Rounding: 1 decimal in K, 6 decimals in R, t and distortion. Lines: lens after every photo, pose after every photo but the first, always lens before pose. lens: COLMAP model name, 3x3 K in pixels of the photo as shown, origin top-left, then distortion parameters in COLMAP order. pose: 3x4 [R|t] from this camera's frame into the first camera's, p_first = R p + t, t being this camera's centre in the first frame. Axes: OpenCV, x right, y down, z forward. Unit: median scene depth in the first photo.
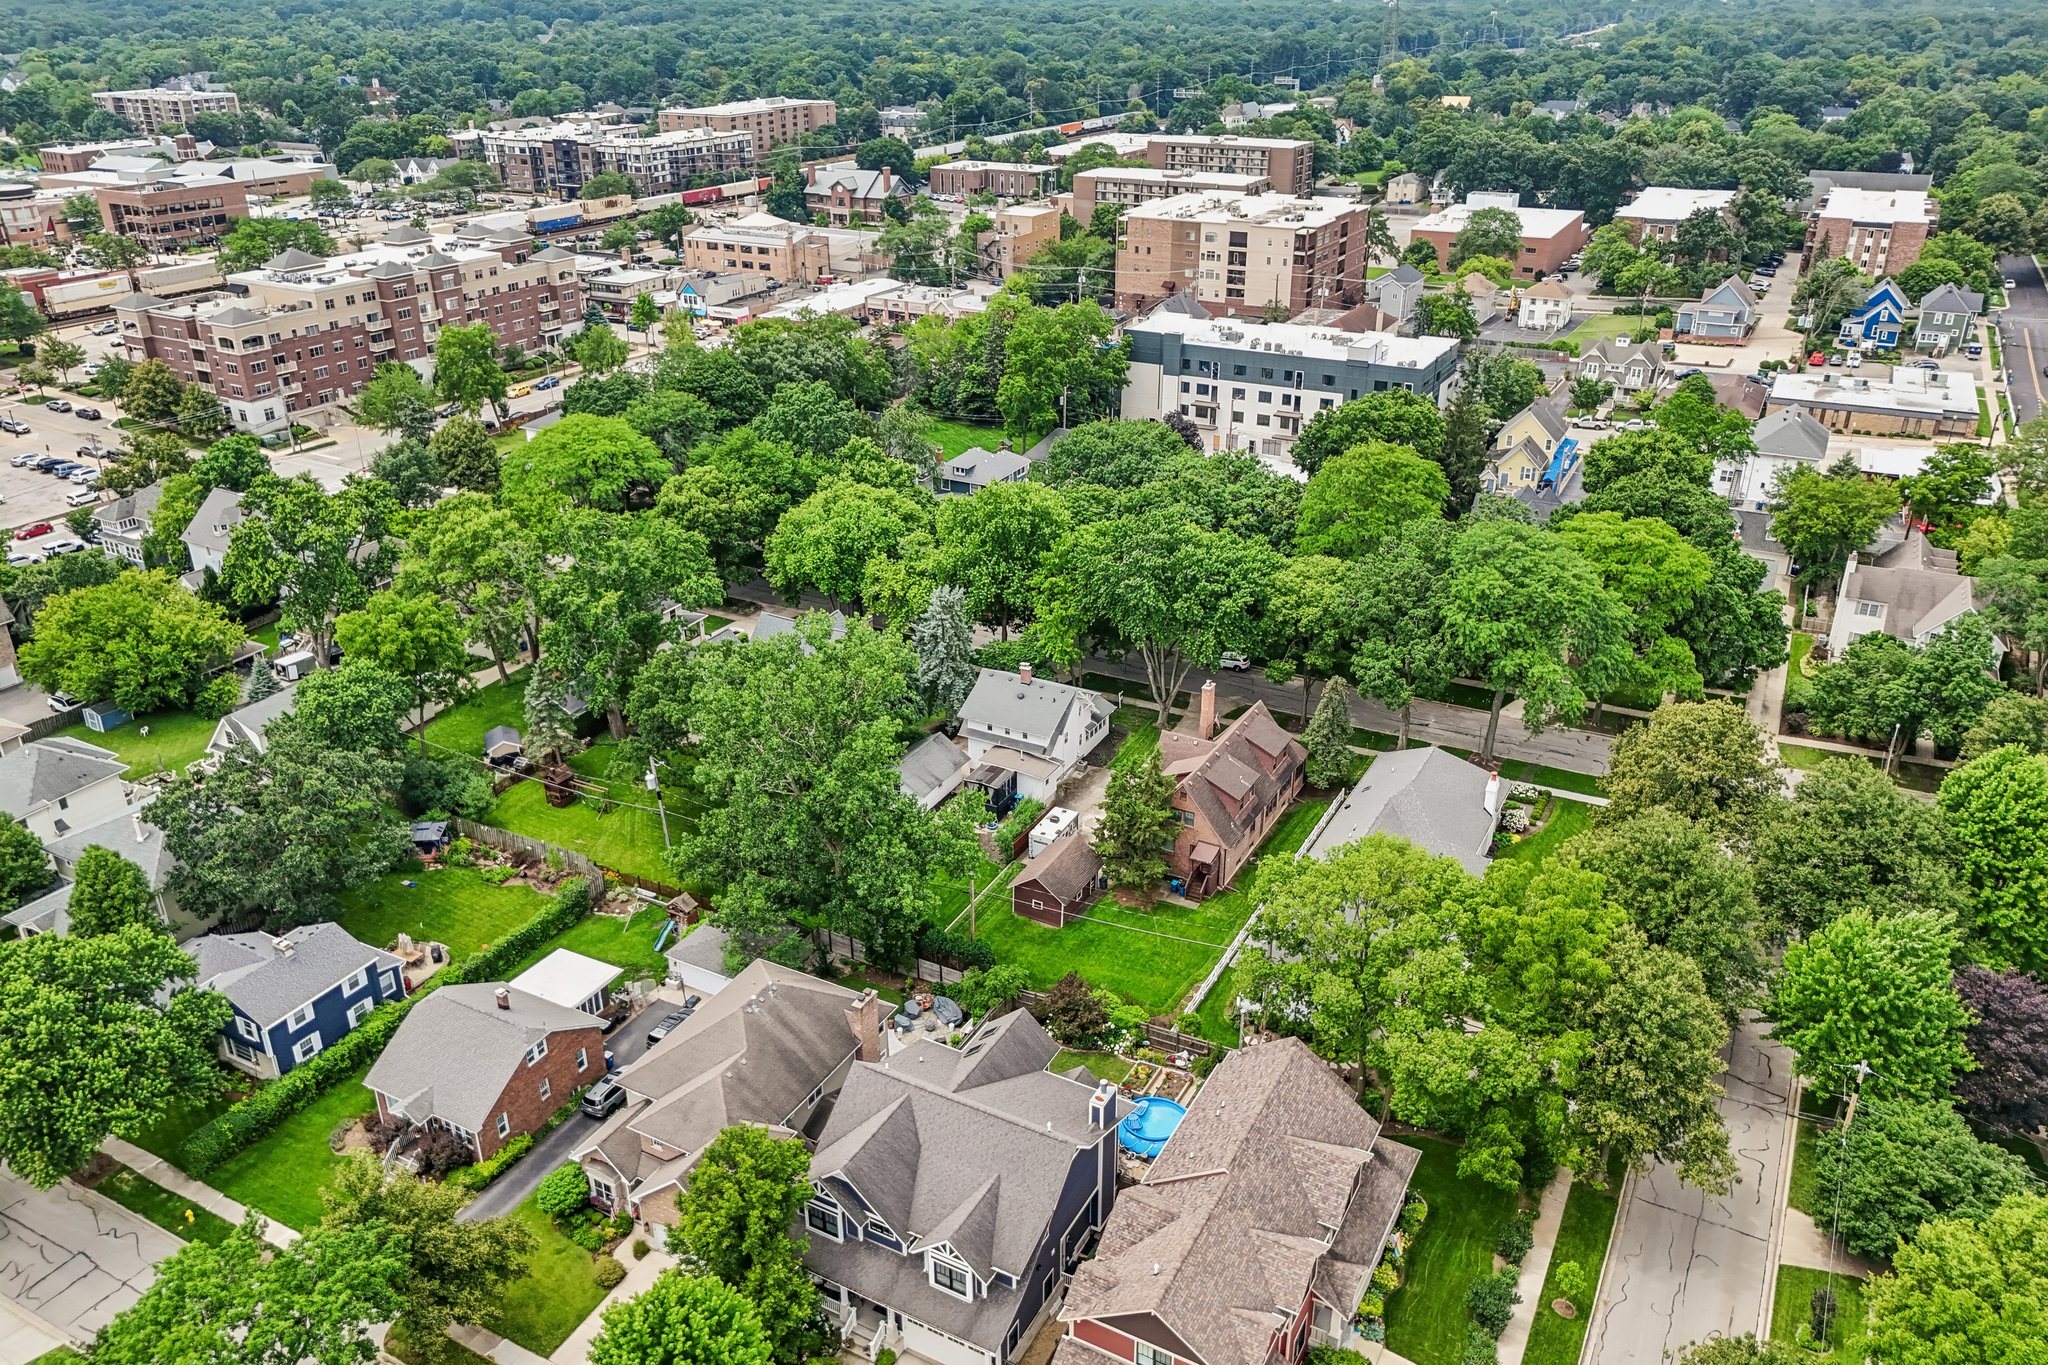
lens RADIAL K [[1455.7, 0, 1020.4], [0, 1455.7, 682.8], [0, 0, 1]] dist [-0.026020, 0.007598]
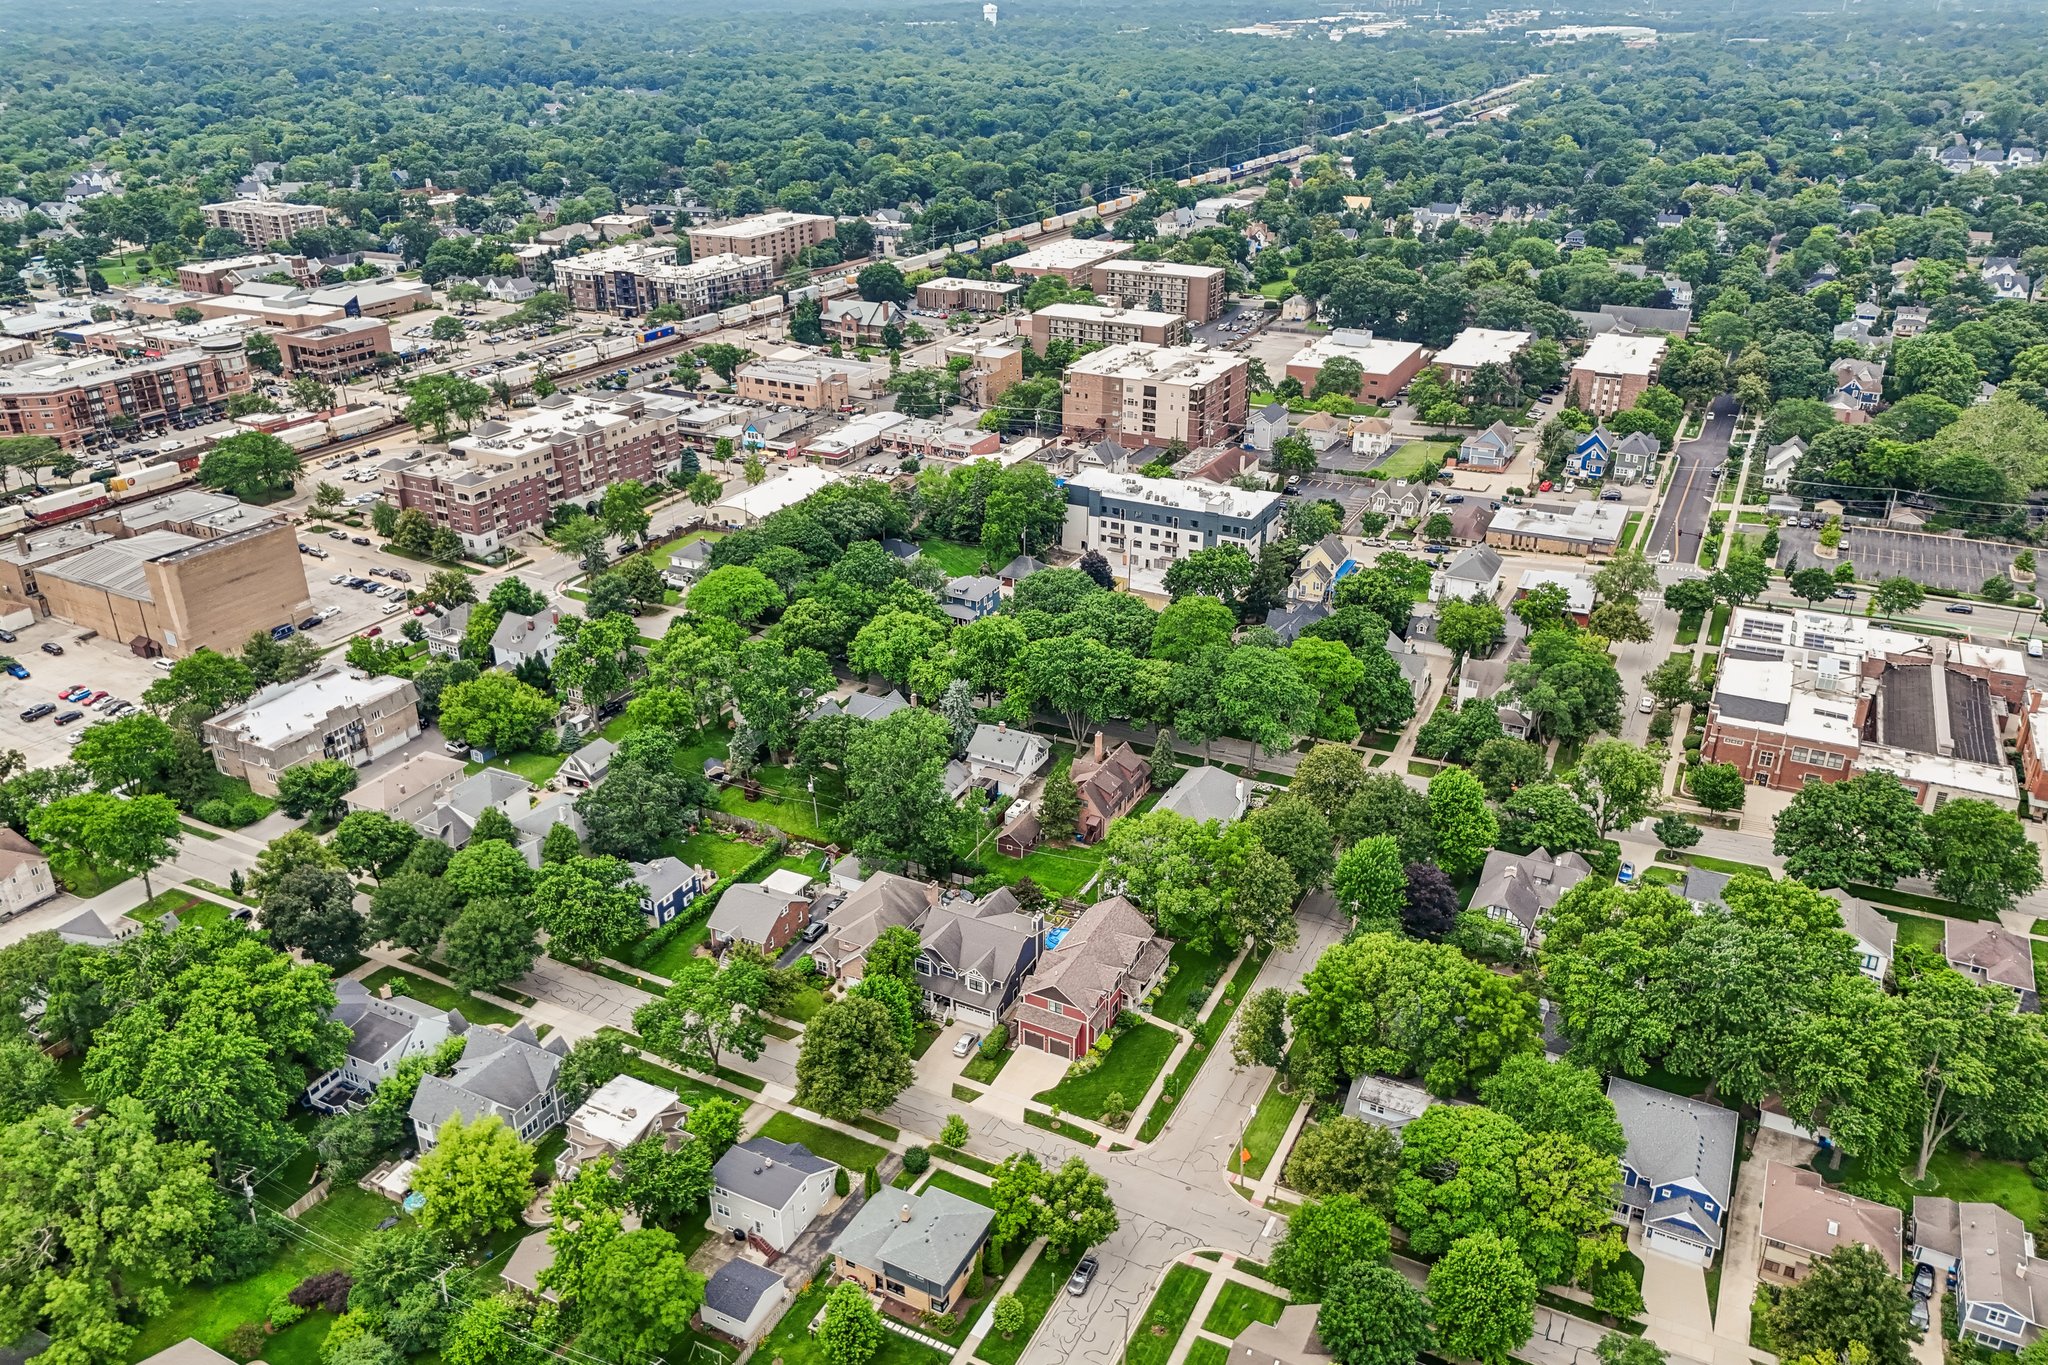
lens RADIAL K [[1455.7, 0, 1027.8], [0, 1455.7, 684.1], [0, 0, 1]] dist [-0.026020, 0.007598]
pose [[0.999623, -0.008775, 0.026018, -0.010123], [0.008752, 0.999961, 0.001007, -0.056121], [-0.026026, -0.000779, 0.999661, -0.760299]]
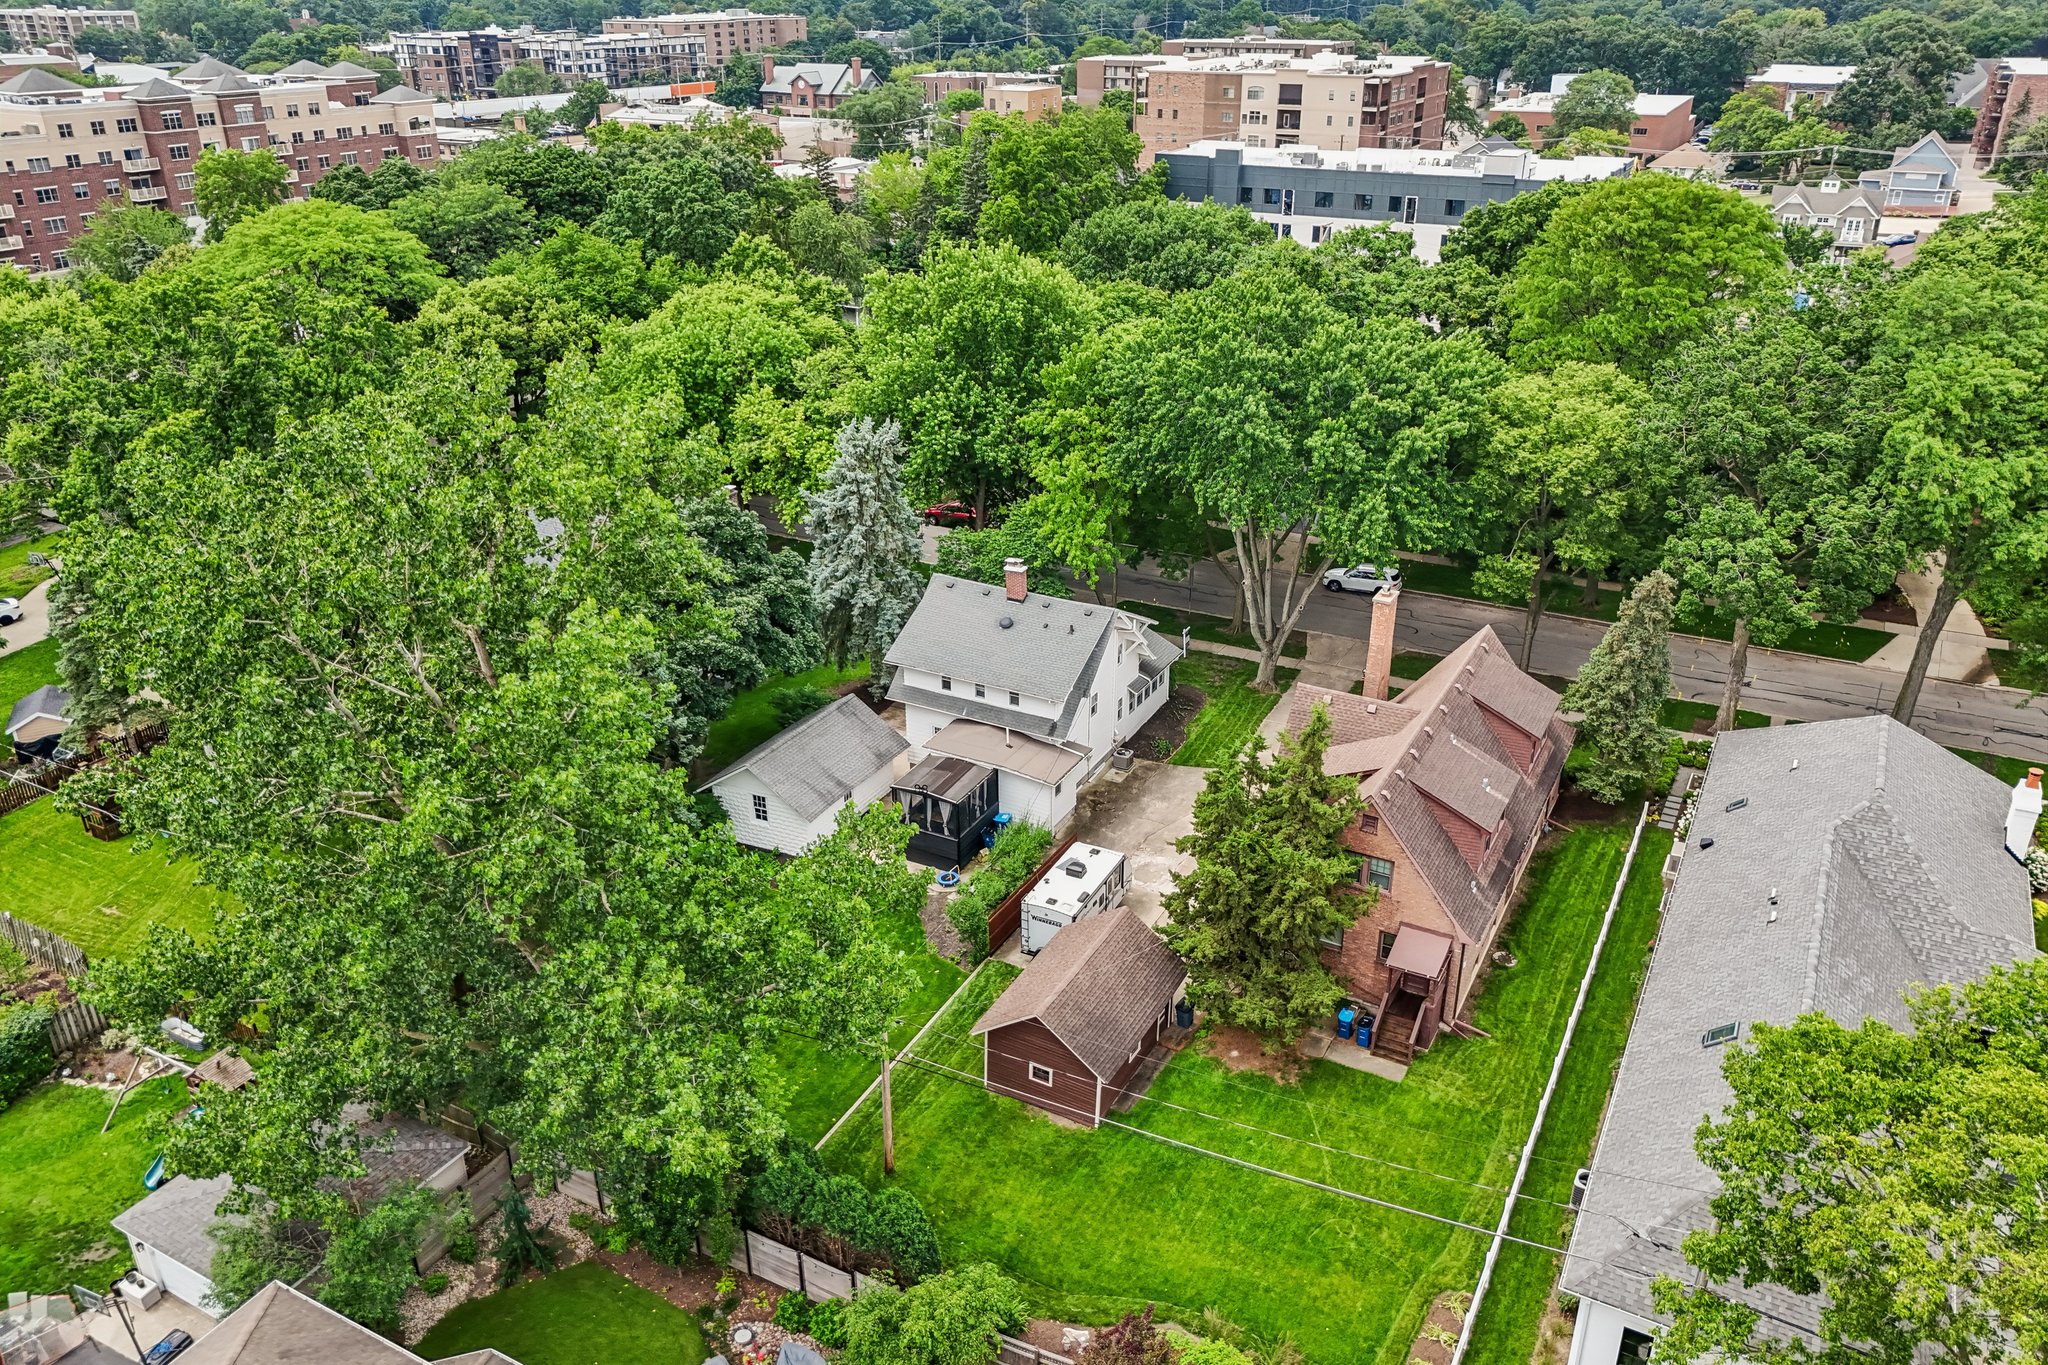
lens RADIAL K [[1455.7, 0, 1019.1], [0, 1455.7, 679.4], [0, 0, 1]] dist [-0.026020, 0.007598]
pose [[0.999998, -0.000325, 0.001832, 0.003434], [0.000330, 0.999996, -0.002747, 0.027036], [-0.001831, 0.002748, 0.999995, 0.429053]]
